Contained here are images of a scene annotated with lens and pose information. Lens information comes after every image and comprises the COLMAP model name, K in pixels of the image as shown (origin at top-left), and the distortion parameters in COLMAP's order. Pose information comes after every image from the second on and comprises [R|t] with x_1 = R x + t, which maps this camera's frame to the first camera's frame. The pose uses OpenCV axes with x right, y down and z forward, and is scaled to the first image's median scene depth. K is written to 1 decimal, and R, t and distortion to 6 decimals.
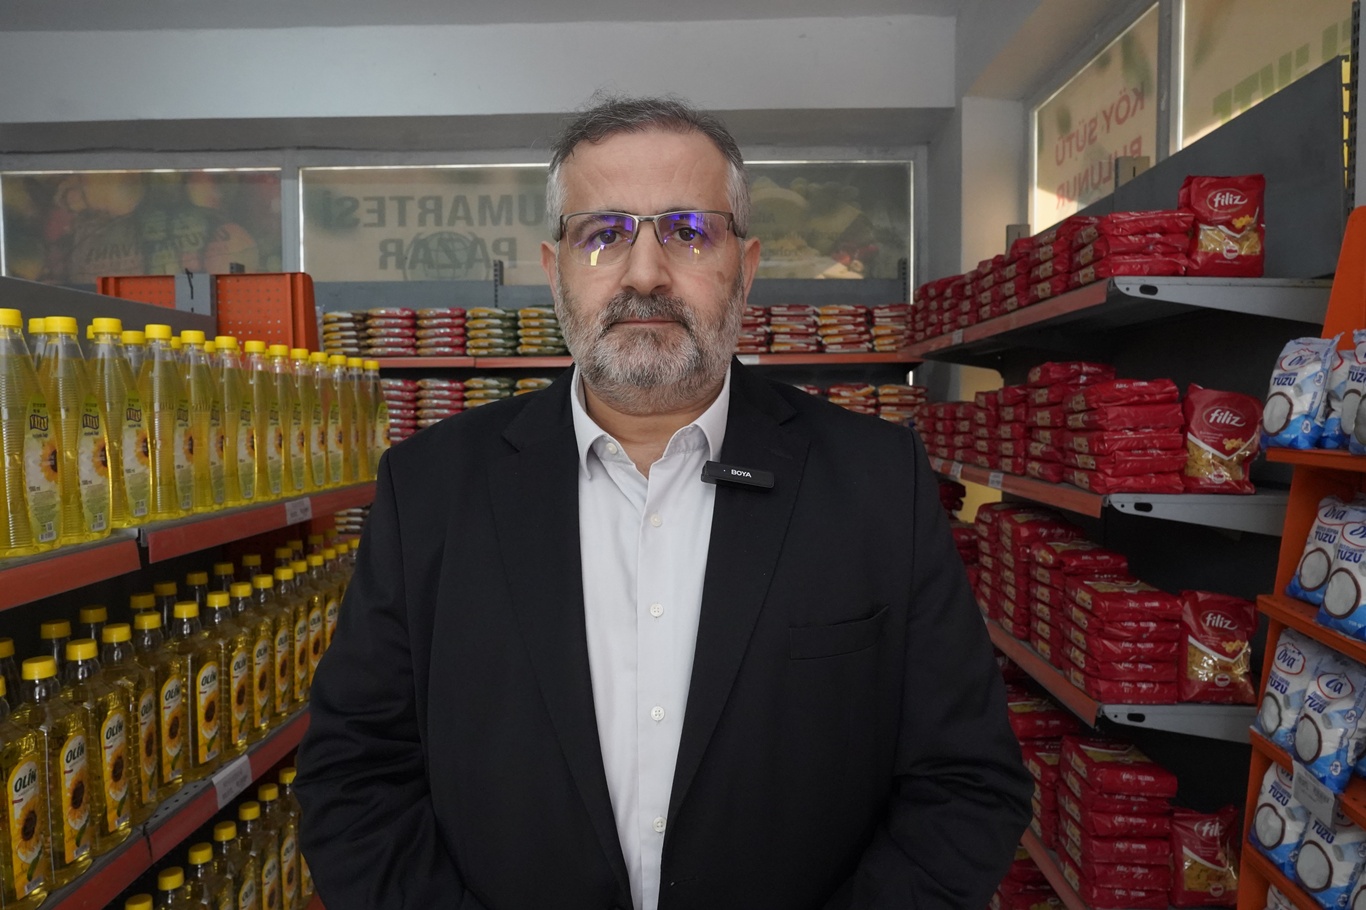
lens RADIAL K [[918.8, 0, 685.7], [0, 918.8, 458.7], [0, 0, 1]] dist [-0.046250, 0.028854]
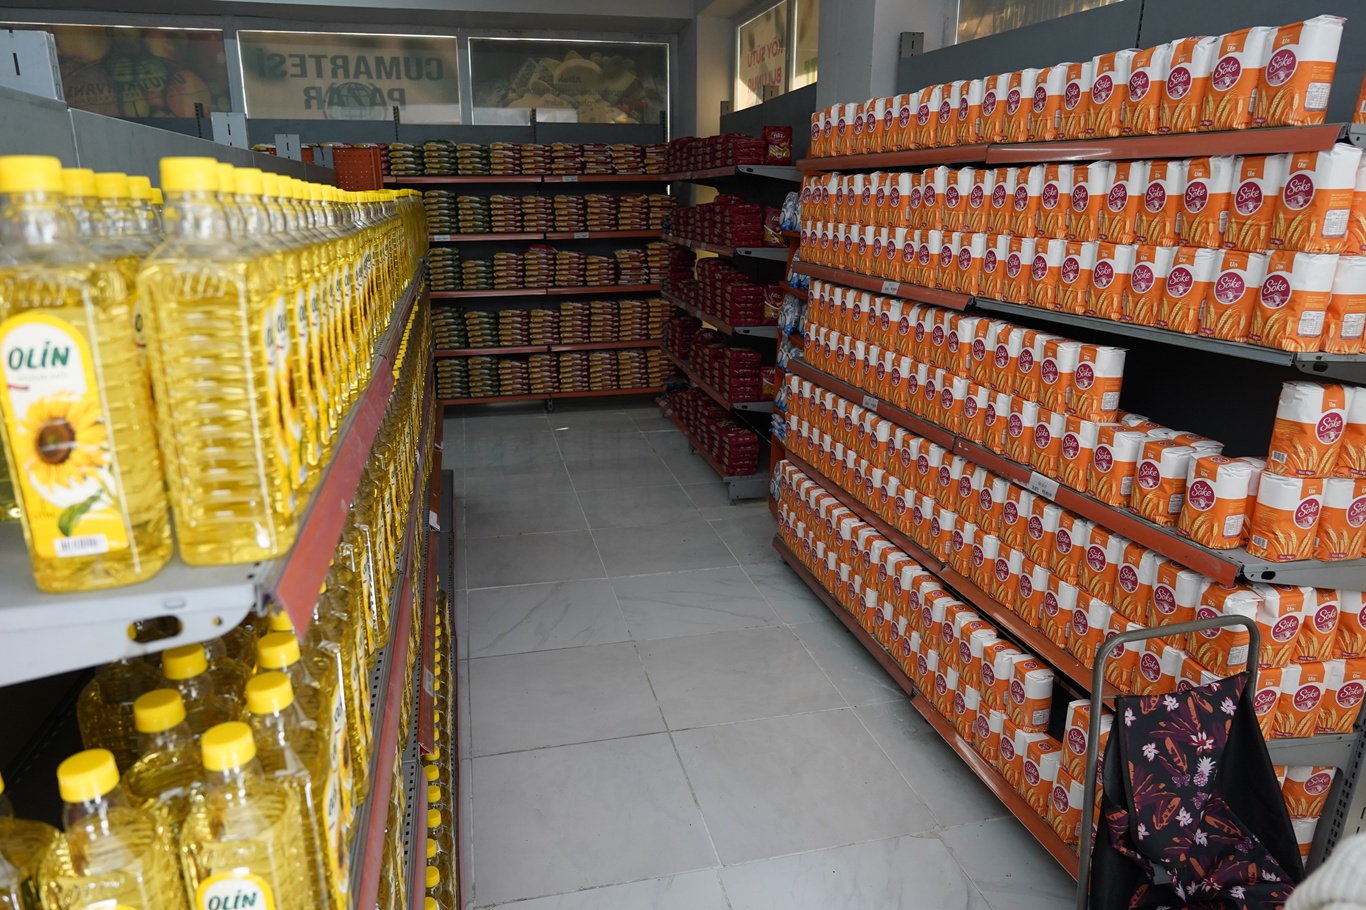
lens RADIAL K [[918.8, 0, 681.6], [0, 918.8, 462.9], [0, 0, 1]] dist [-0.046250, 0.028854]
pose [[0.970127, -0.065337, 0.233634, -0.252807], [0.010719, 0.973654, 0.227777, 0.026371], [-0.242361, -0.218468, 0.945269, -1.144308]]
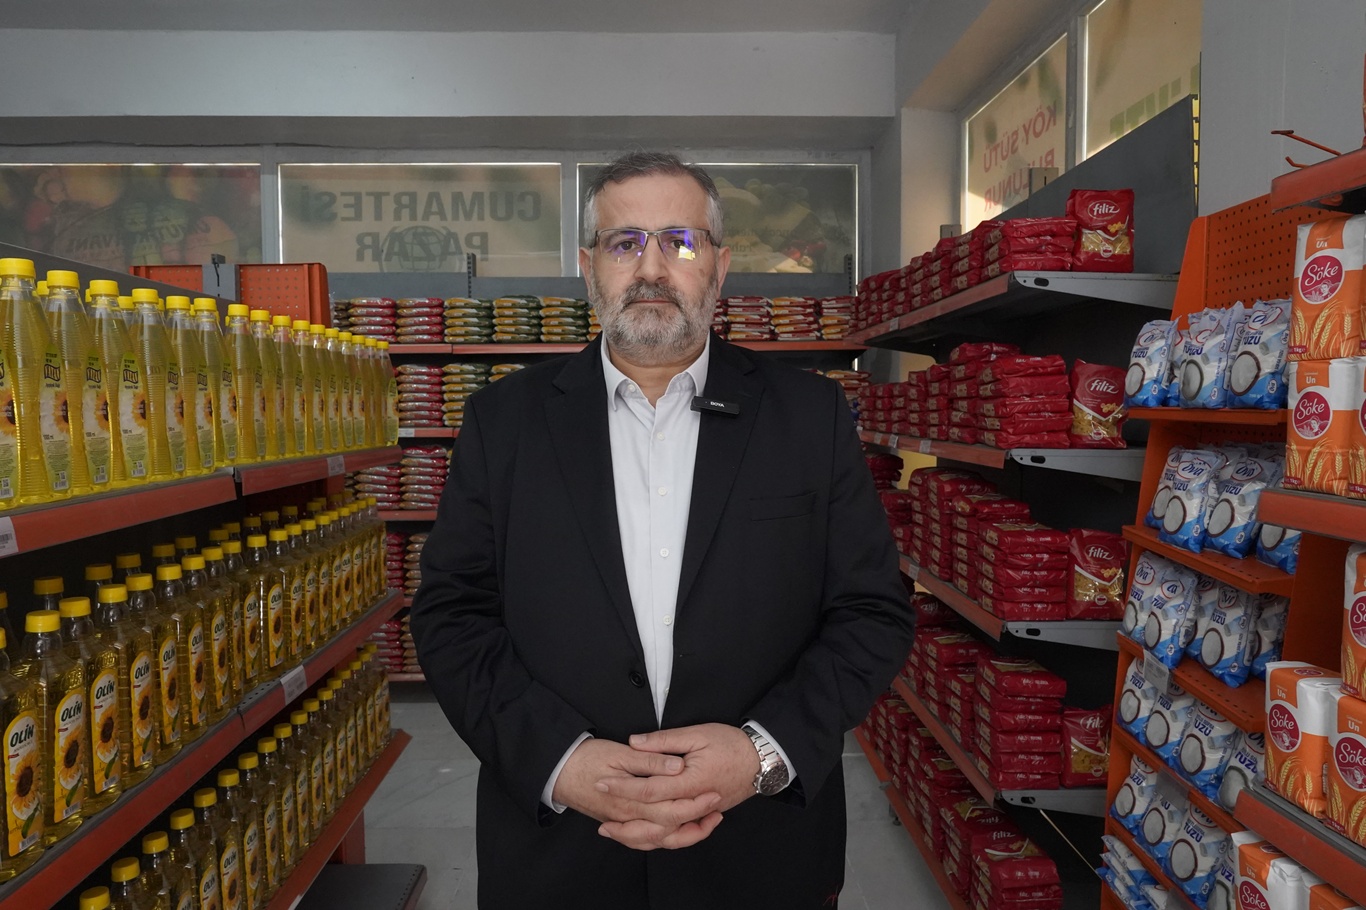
lens RADIAL K [[918.8, 0, 688.9], [0, 918.8, 460.8], [0, 0, 1]] dist [-0.046250, 0.028854]
pose [[0.998464, -0.004540, 0.055224, -0.023207], [0.004091, 0.999958, 0.008238, 0.029074], [-0.055259, -0.007999, 0.998440, -0.137437]]
